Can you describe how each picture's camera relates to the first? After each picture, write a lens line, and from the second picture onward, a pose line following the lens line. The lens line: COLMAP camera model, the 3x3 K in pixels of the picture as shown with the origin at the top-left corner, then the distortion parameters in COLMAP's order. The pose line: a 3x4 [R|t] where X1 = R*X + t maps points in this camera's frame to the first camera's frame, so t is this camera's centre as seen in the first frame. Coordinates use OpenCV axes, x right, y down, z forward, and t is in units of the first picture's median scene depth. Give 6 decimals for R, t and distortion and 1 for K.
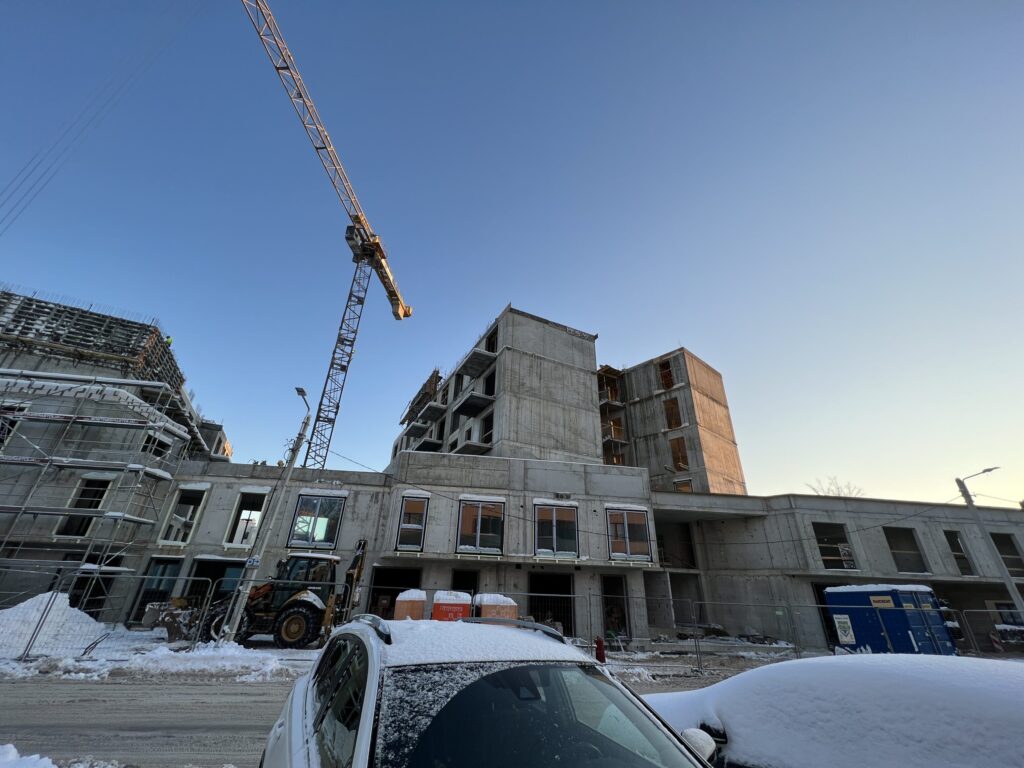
lens RADIAL K [[408.3, 0, 510.4], [0, 408.3, 375.2], [0, 0, 1]] dist [0.003016, 0.000040]
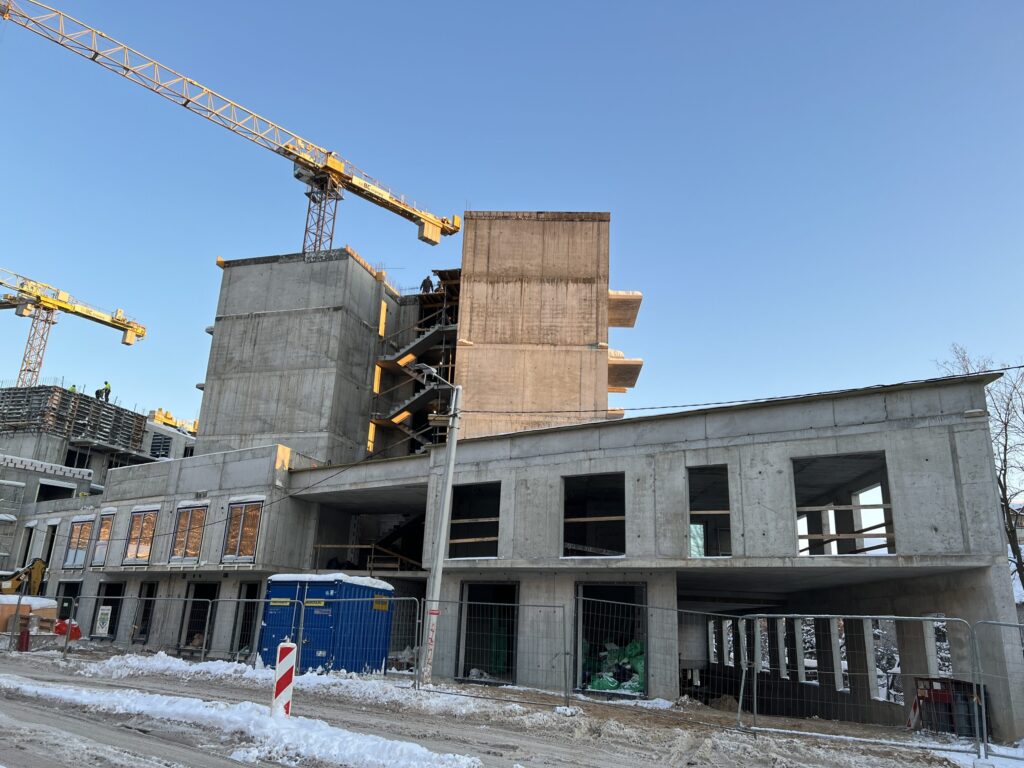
lens RADIAL K [[757.8, 0, 509.9], [0, 757.8, 376.6], [0, 0, 1]] dist [0.058118, -0.054869]
pose [[0.717149, -0.212880, -0.663611, 1.538810], [0.304327, 0.952280, 0.023397, 0.202286], [0.626963, -0.218734, 0.747712, 0.252406]]
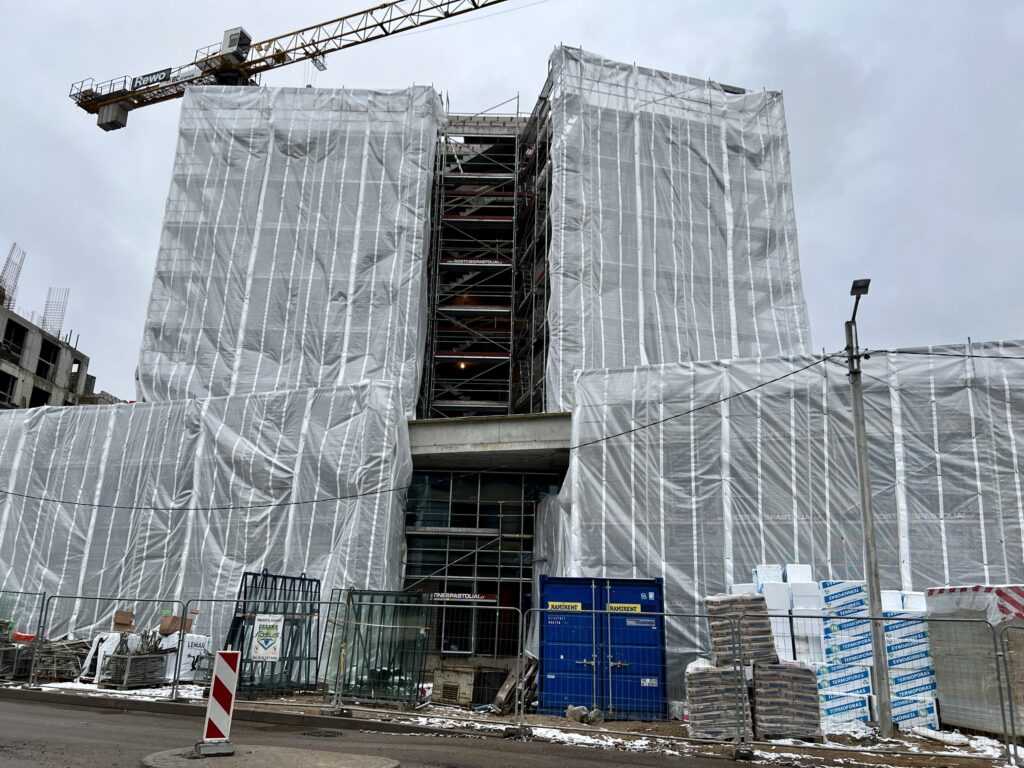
lens RADIAL K [[757.8, 0, 512.4], [0, 757.8, 384.1], [0, 0, 1]] dist [0.058118, -0.054869]
pose [[0.882475, -0.126507, -0.453027, 0.963797], [0.210586, 0.967493, 0.140041, 0.117693], [0.420584, -0.218984, 0.880429, 0.165183]]
